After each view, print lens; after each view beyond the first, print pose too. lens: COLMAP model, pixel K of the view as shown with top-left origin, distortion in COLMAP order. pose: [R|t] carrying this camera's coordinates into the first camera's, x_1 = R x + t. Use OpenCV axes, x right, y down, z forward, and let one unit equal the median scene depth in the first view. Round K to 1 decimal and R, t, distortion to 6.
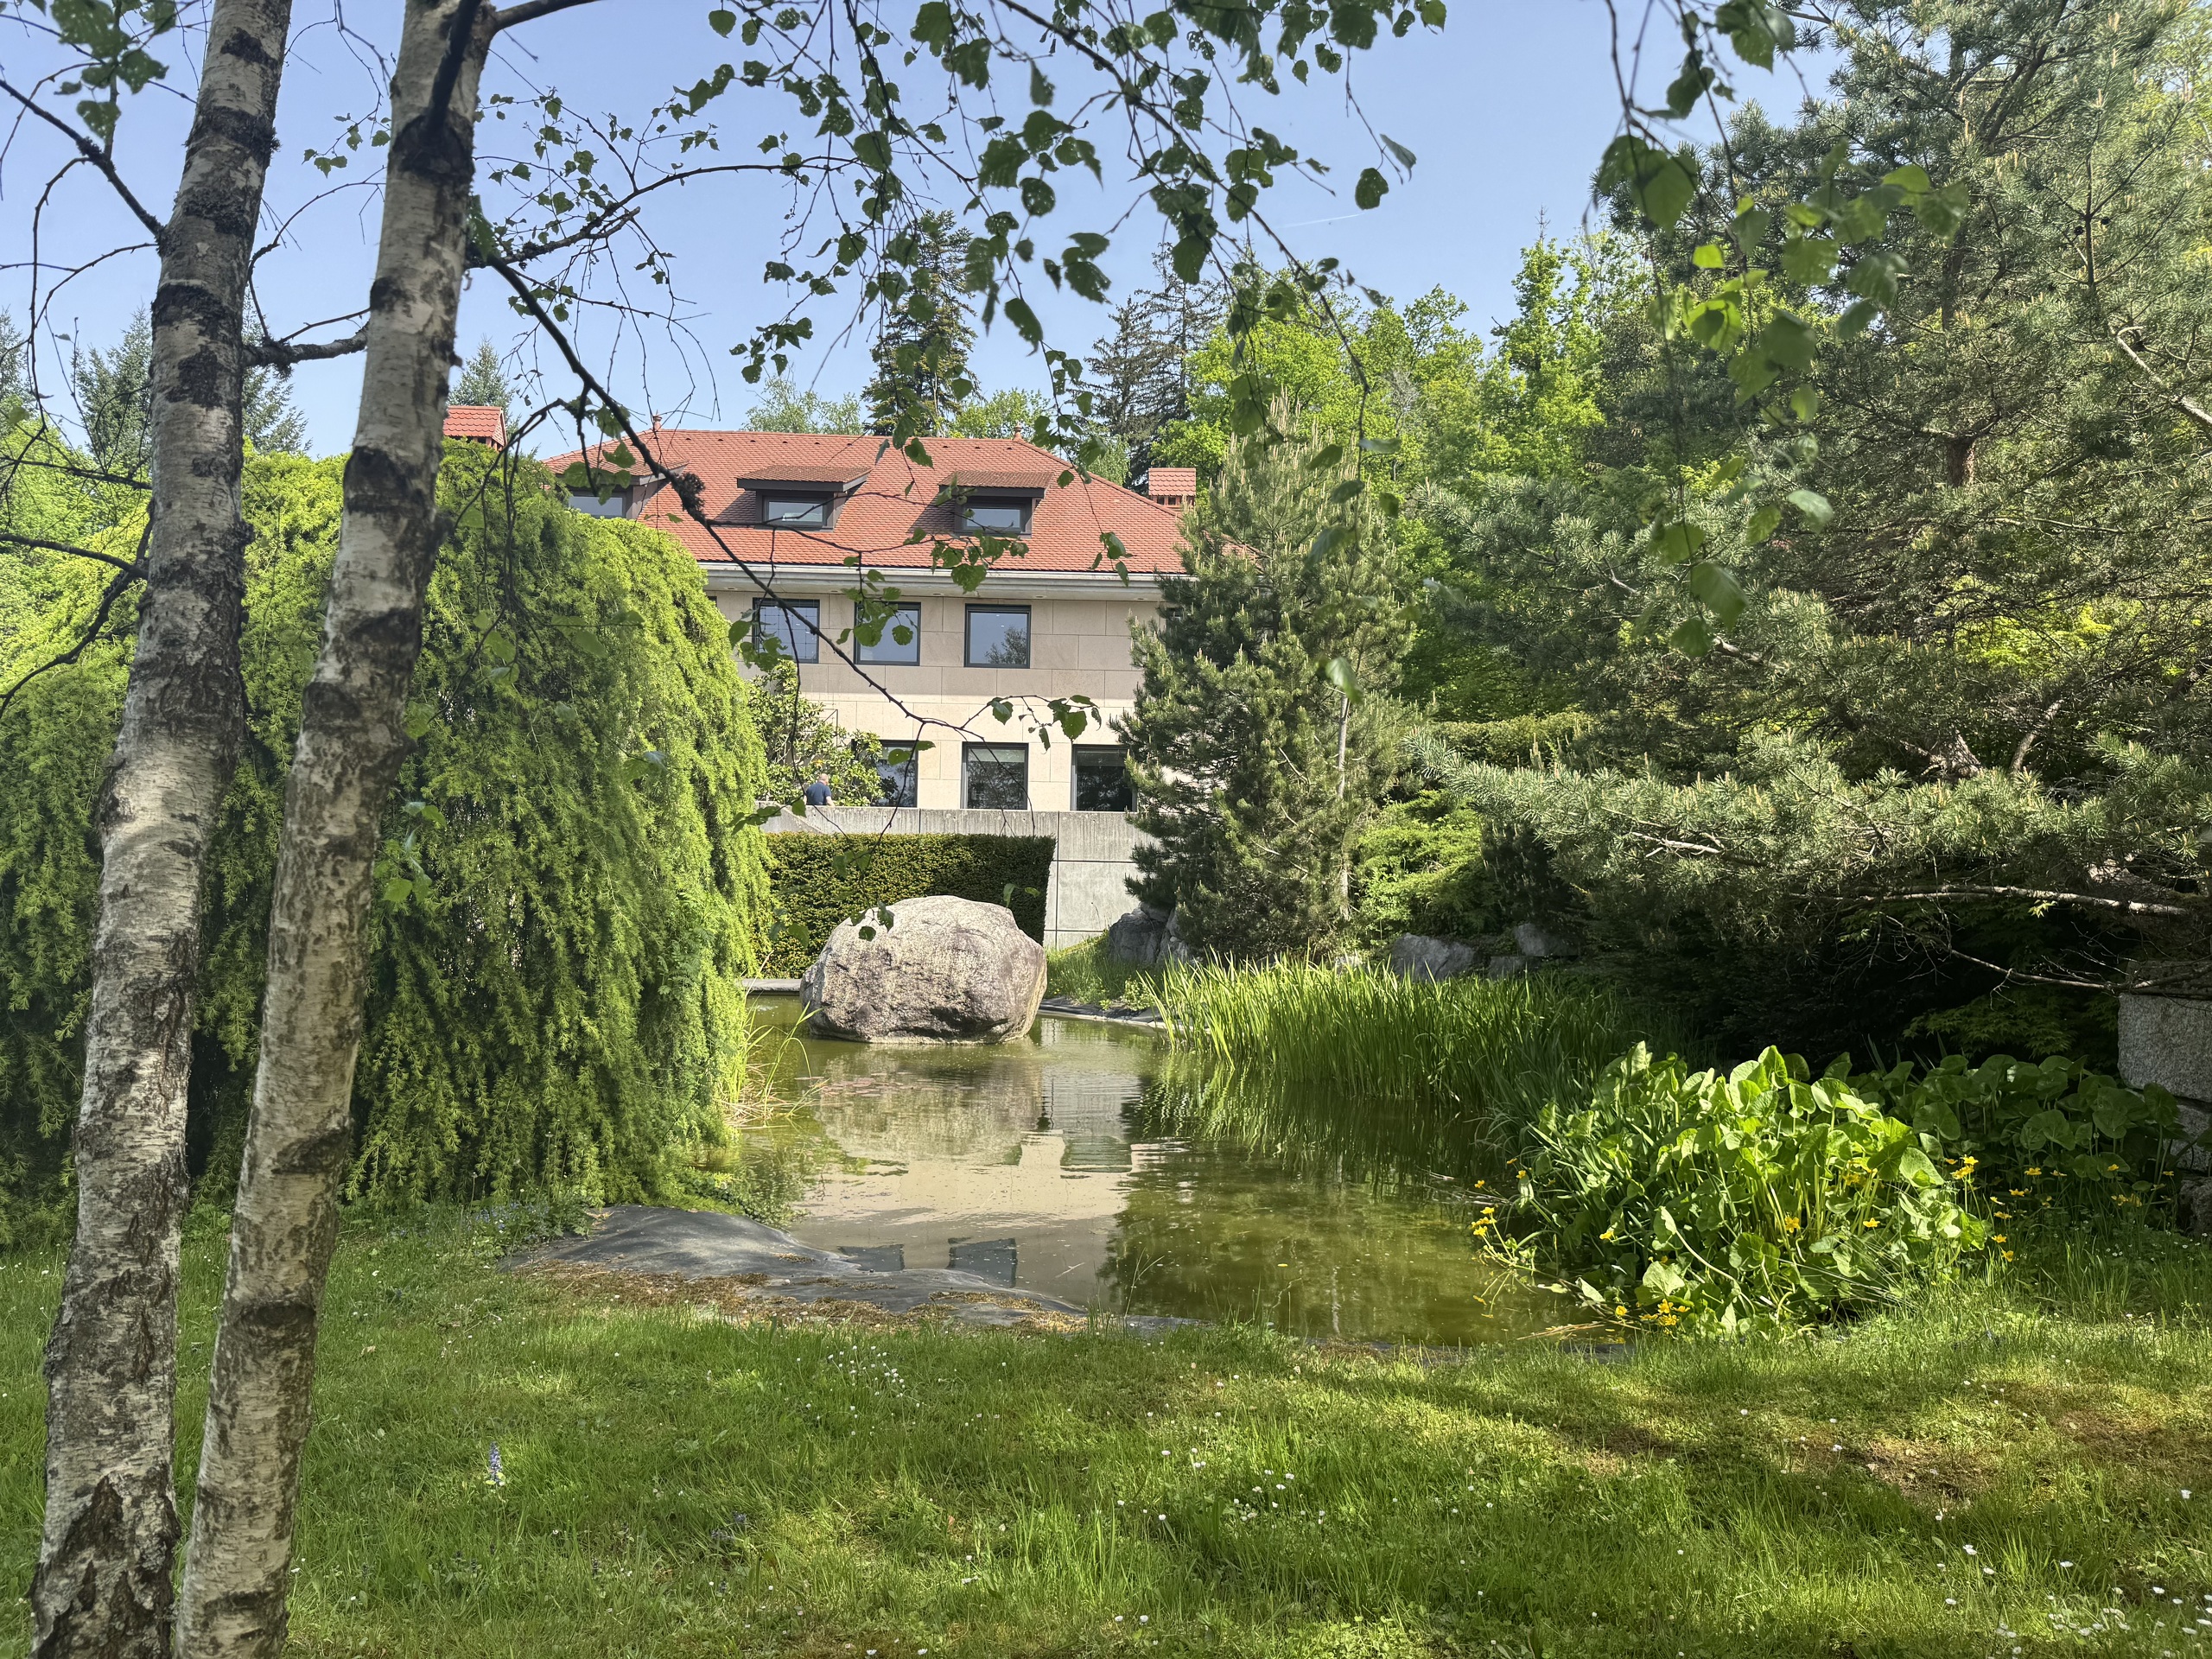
lens RADIAL K [[1550.6, 0, 1106.2], [0, 1550.6, 845.1], [0, 0, 1]] dist [0.006102, -0.007419]
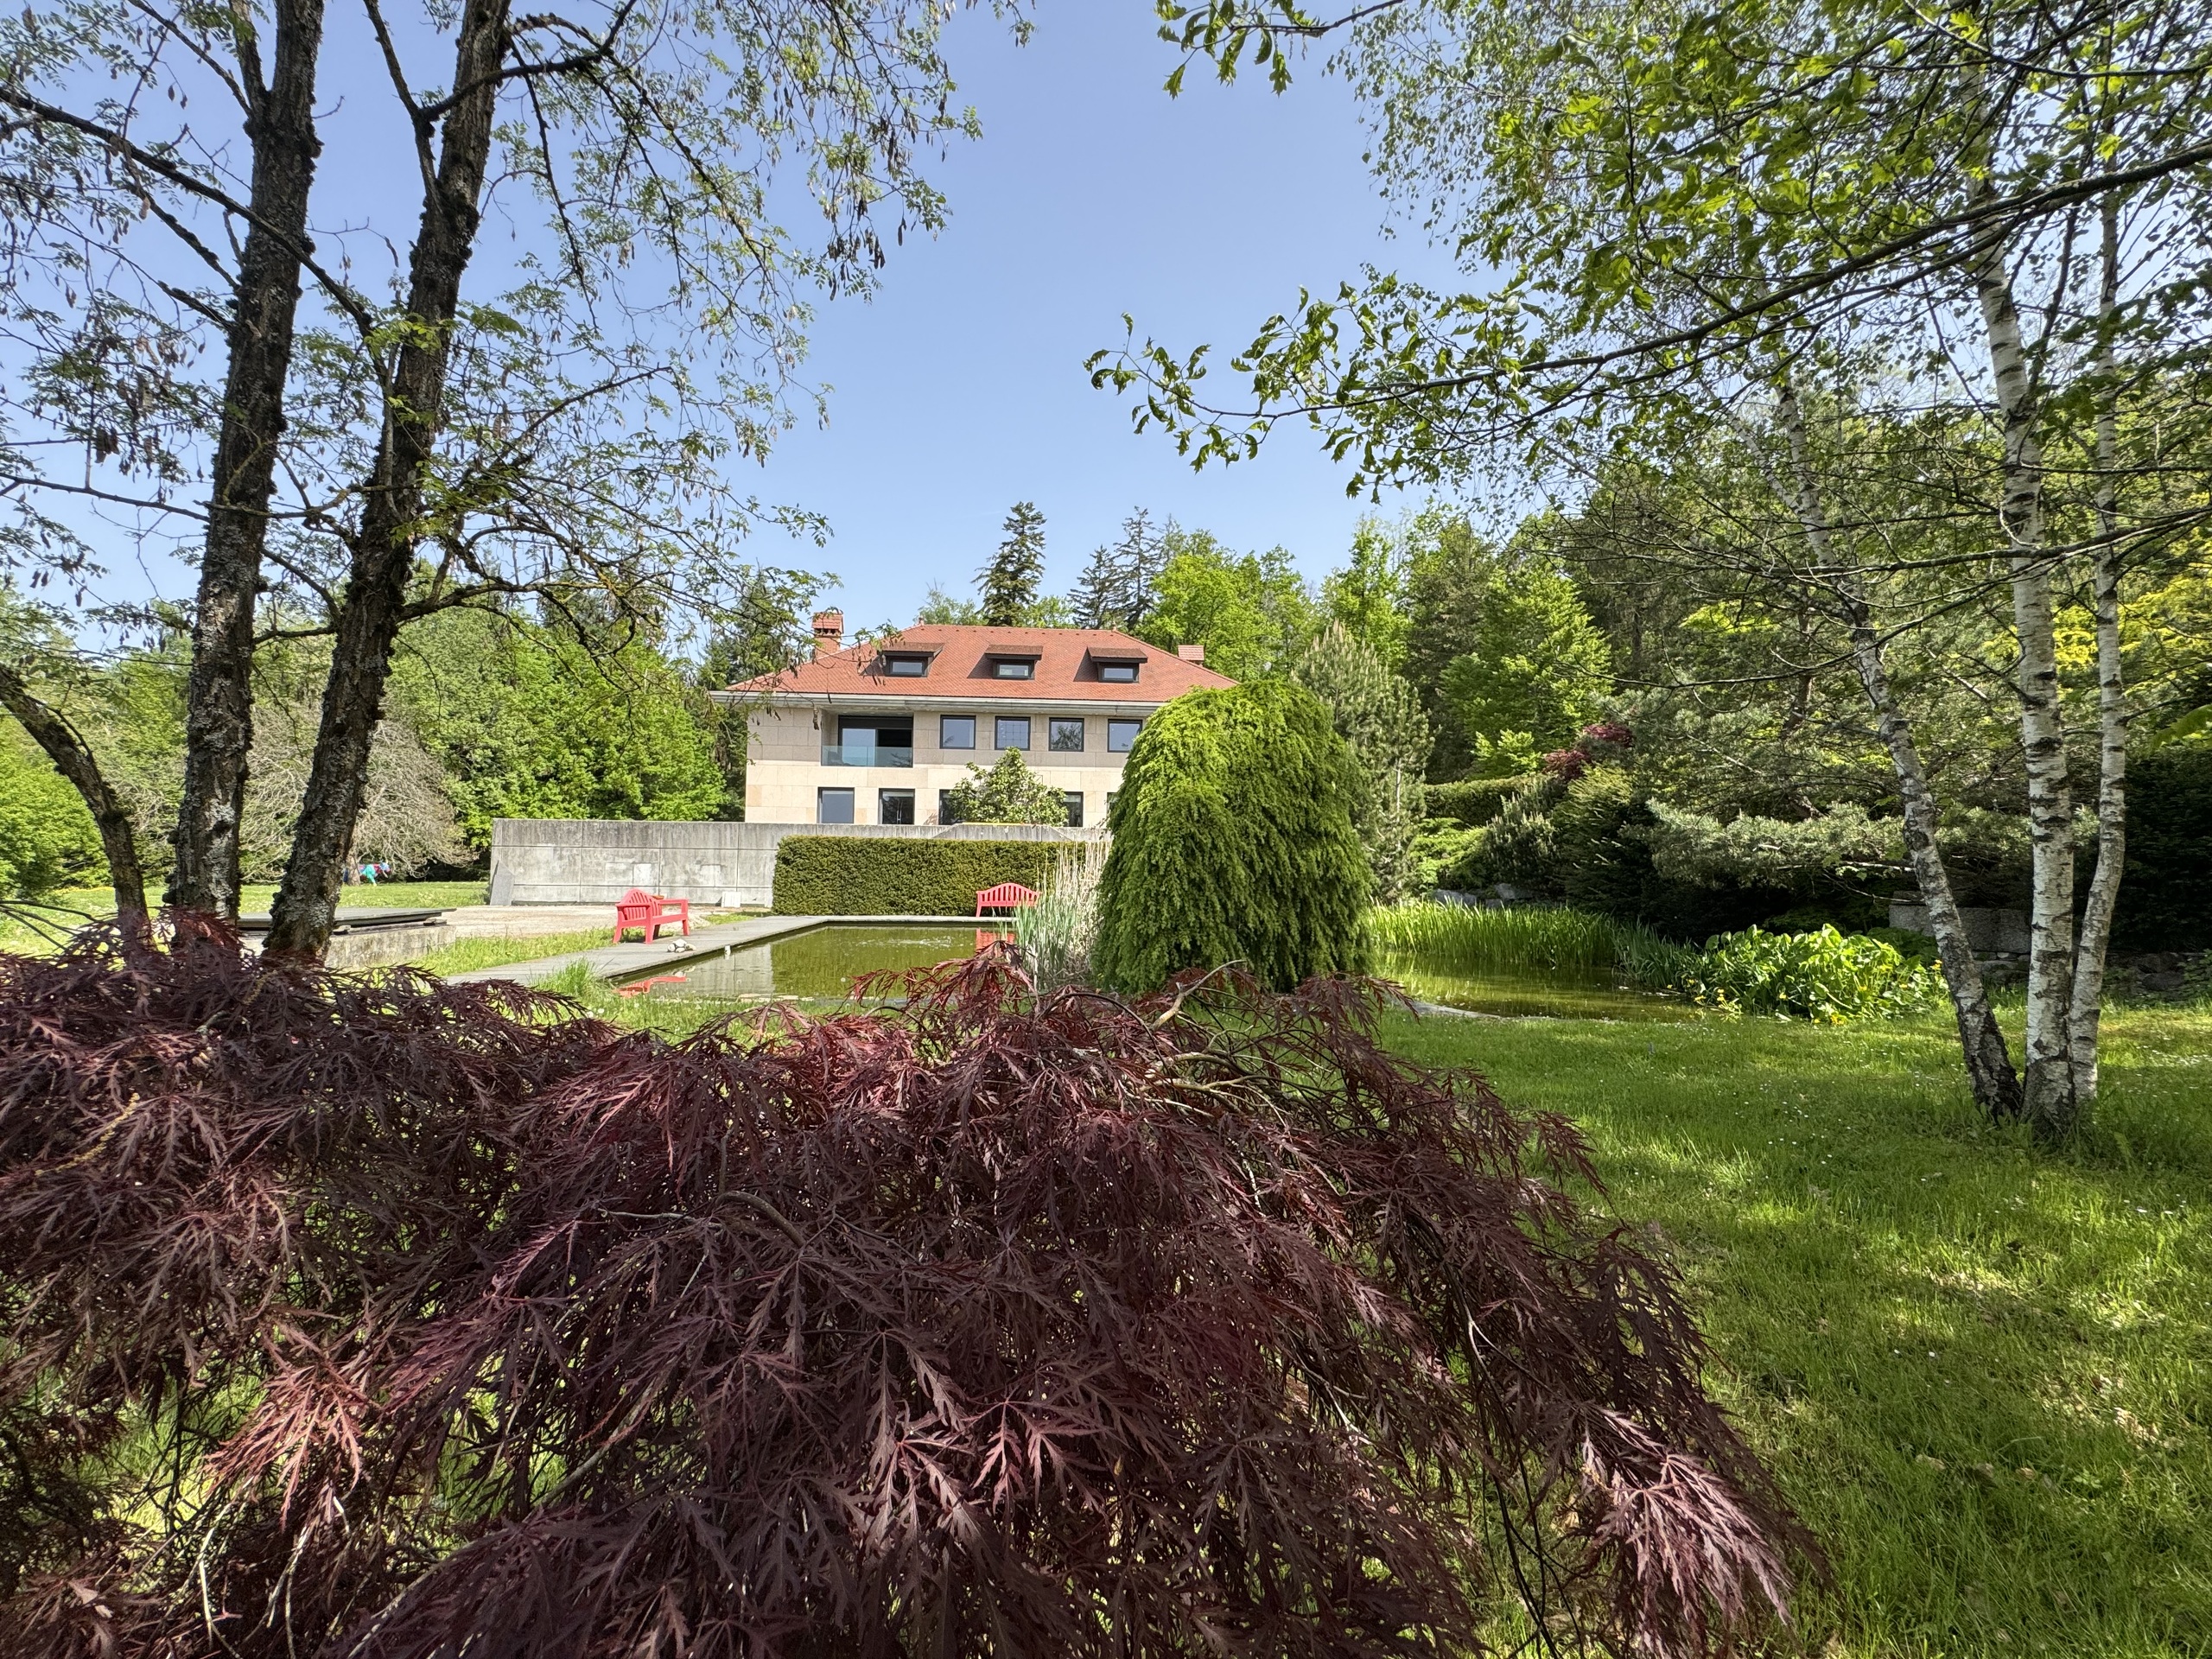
lens RADIAL K [[890.6, 0, 1101.2], [0, 890.6, 829.0], [0, 0, 1]] dist [-0.019045, -0.000068]
pose [[0.996279, -0.006352, 0.085955, -0.354752], [0.008054, 0.999778, -0.019473, -0.002748], [-0.085812, 0.020093, 0.996109, -0.140244]]
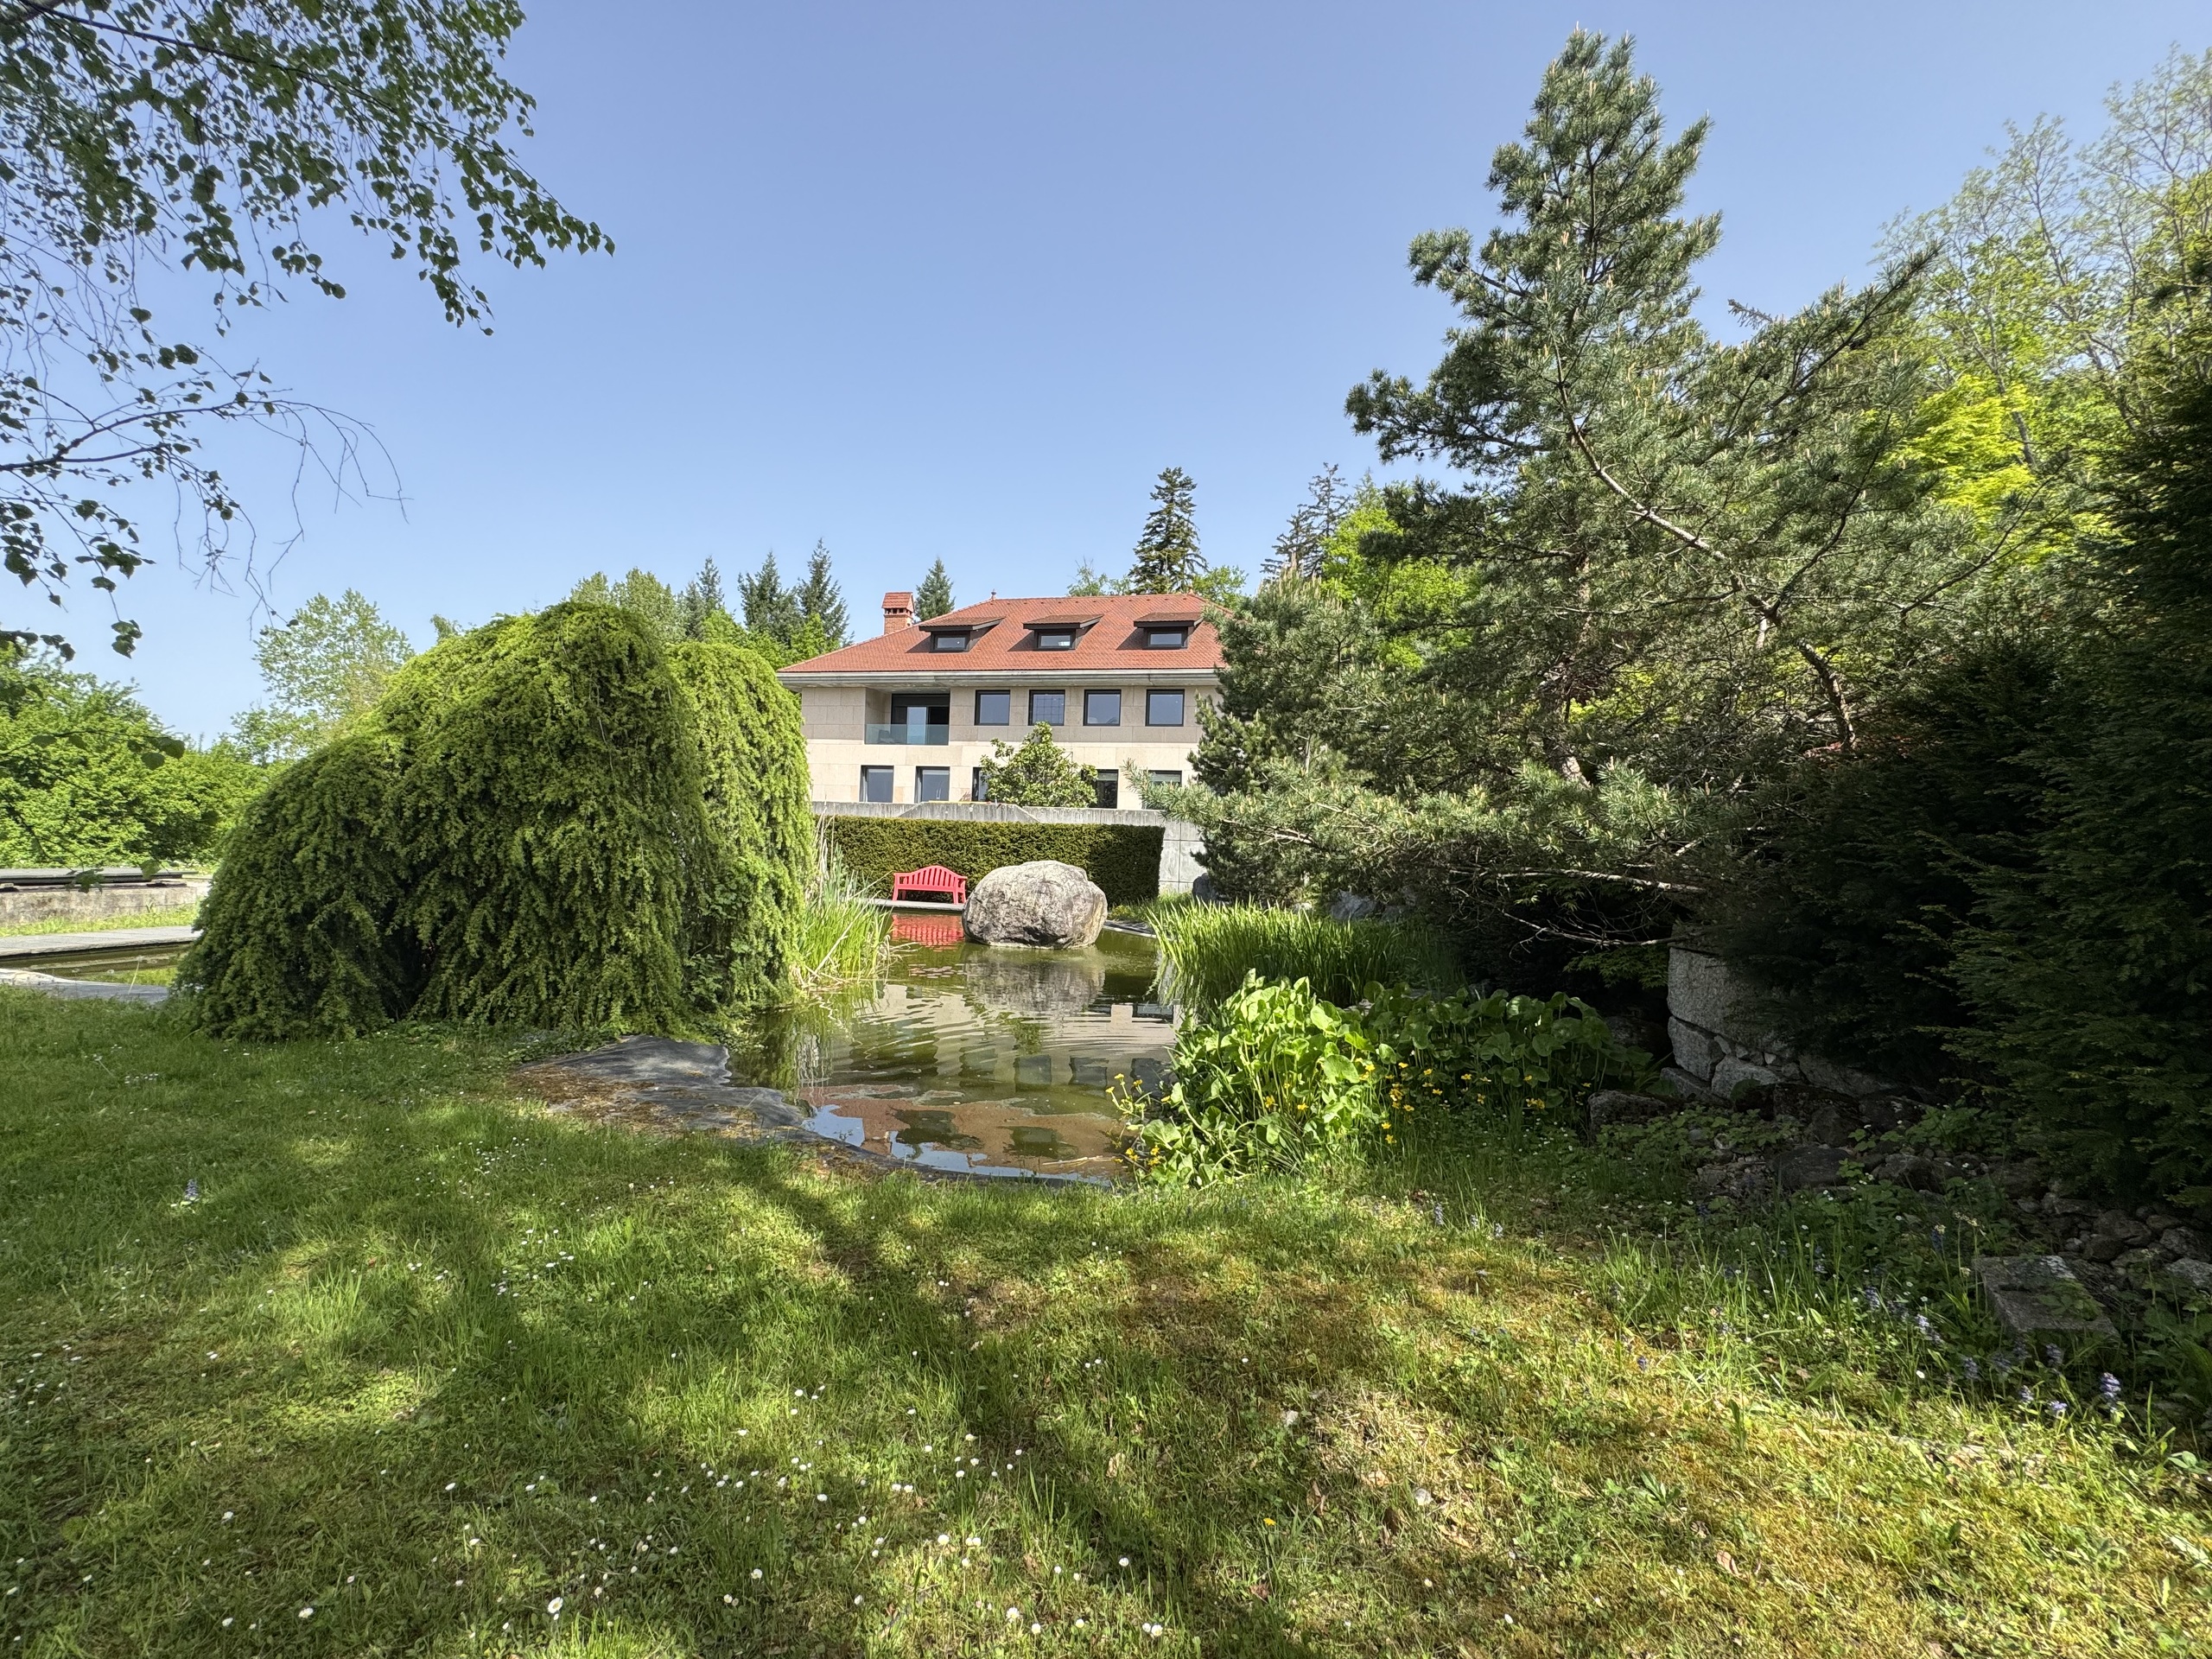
lens RADIAL K [[890.6, 0, 1110.5], [0, 890.6, 813.2], [0, 0, 1]] dist [-0.019045, -0.000068]
pose [[0.973348, 0.006142, -0.229250, 0.176541], [-0.010468, 0.999789, -0.017658, -0.002498], [0.229093, 0.019587, 0.973207, 0.062175]]
